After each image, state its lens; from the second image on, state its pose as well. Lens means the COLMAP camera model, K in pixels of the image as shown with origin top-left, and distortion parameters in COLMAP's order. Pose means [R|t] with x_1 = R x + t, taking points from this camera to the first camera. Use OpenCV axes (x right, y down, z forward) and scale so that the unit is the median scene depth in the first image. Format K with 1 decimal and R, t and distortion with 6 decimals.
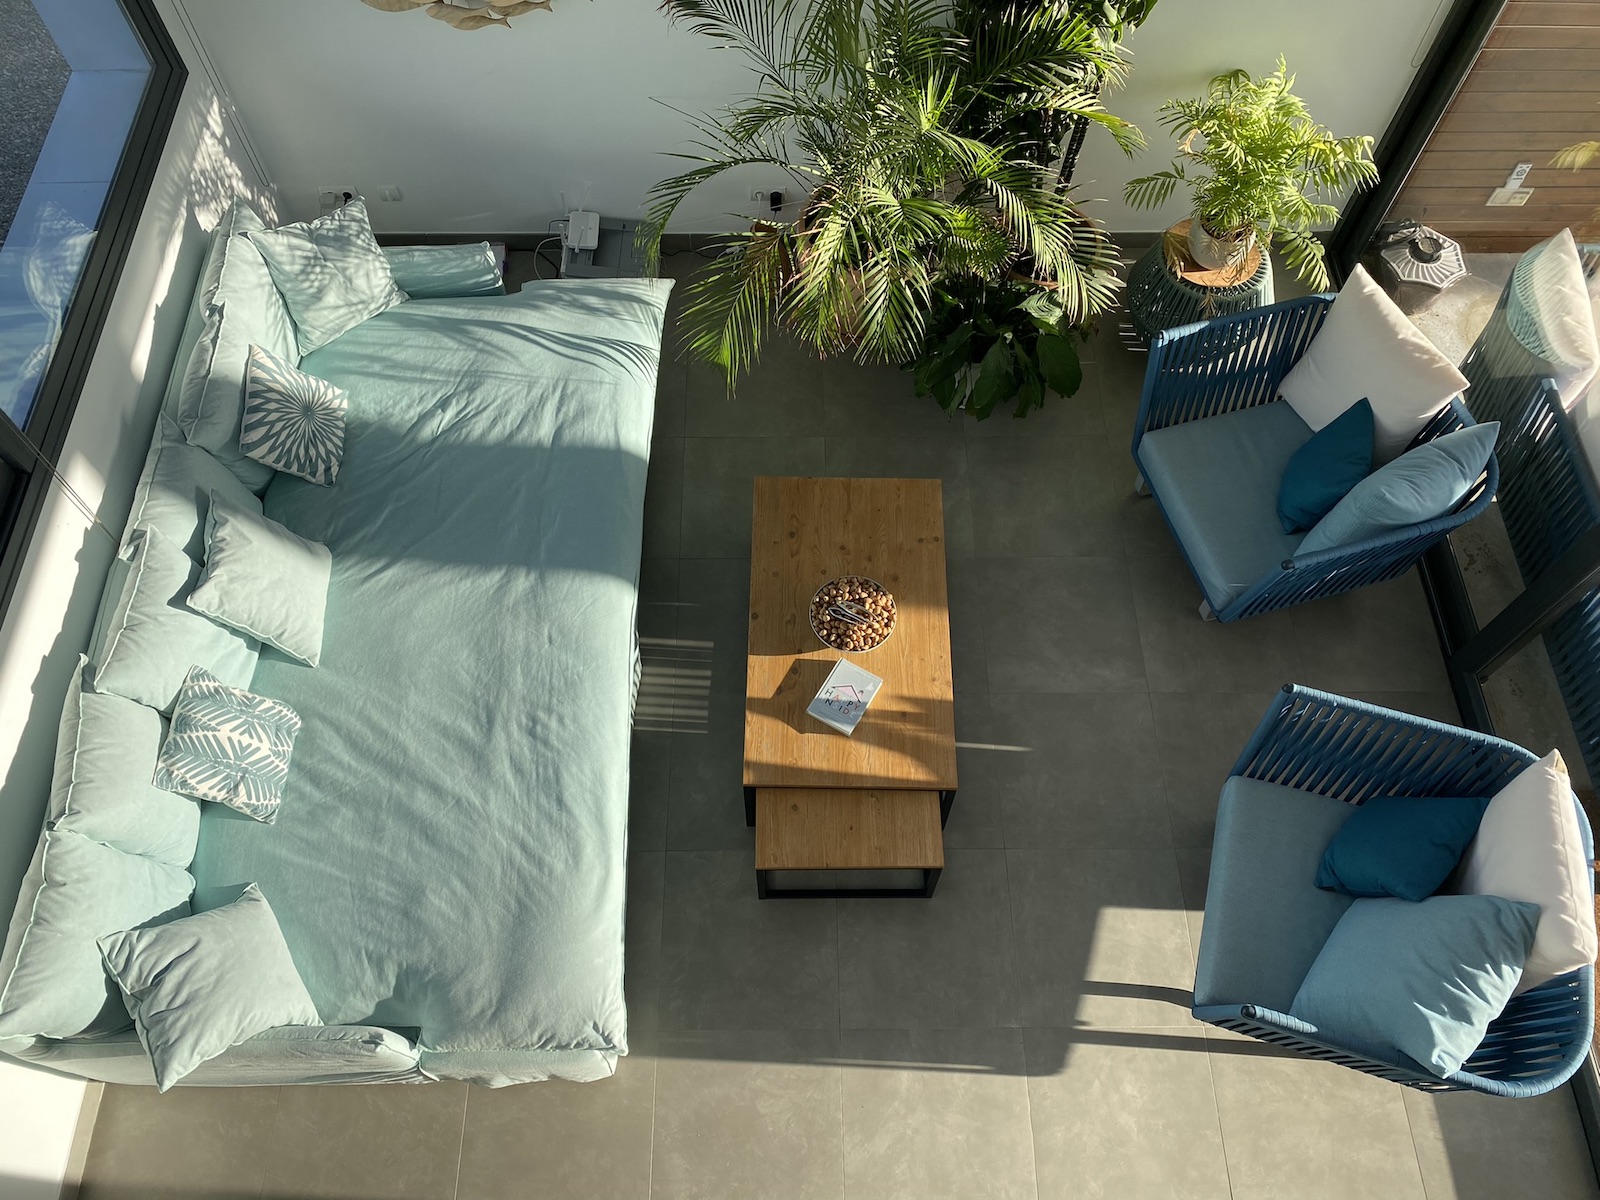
lens RADIAL K [[1233.0, 0, 800.4], [0, 1233.0, 599.6], [0, 0, 1]] dist [0.035253, -0.029329]
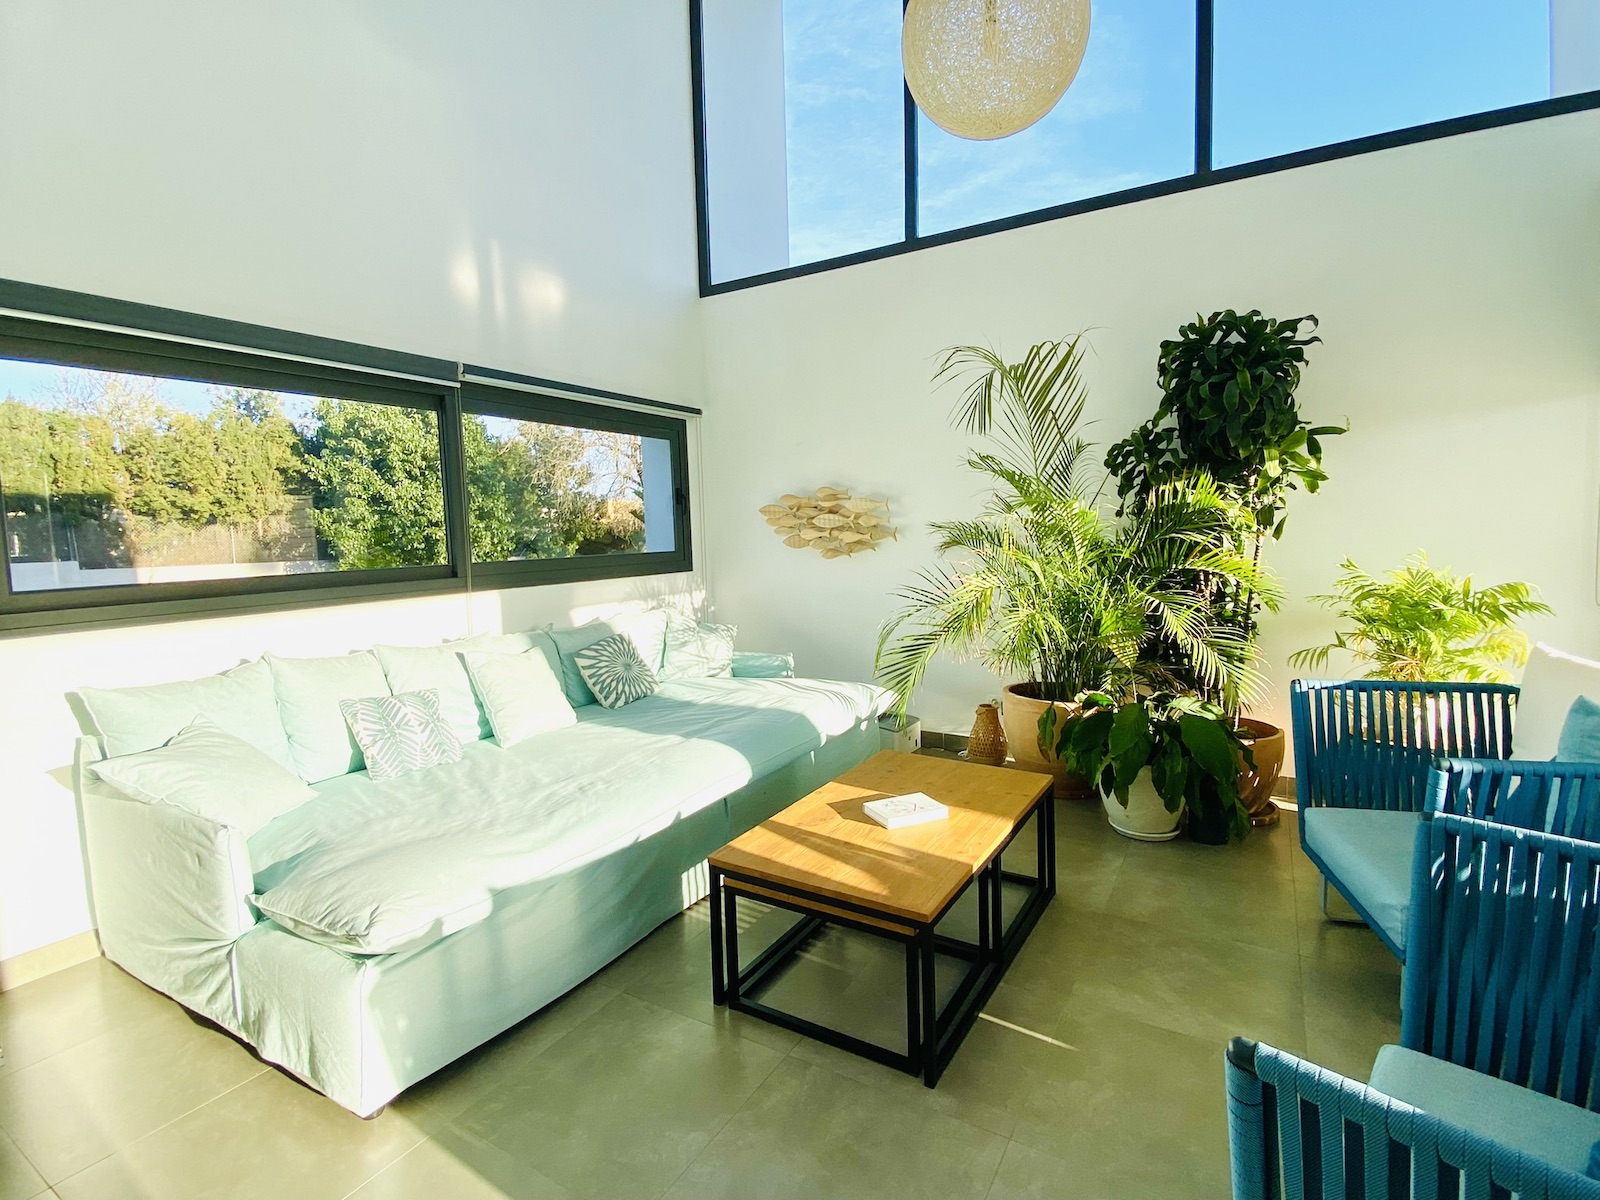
lens RADIAL K [[780.0, 0, 803.3], [0, 780.0, 607.1], [0, 0, 1]] dist [-0.016629, -0.000029]
pose [[0.854782, 0.025599, -0.518355, 0.301761], [-0.438791, 0.569010, -0.695478, 0.409711], [0.277146, 0.821932, 0.497612, 0.582576]]
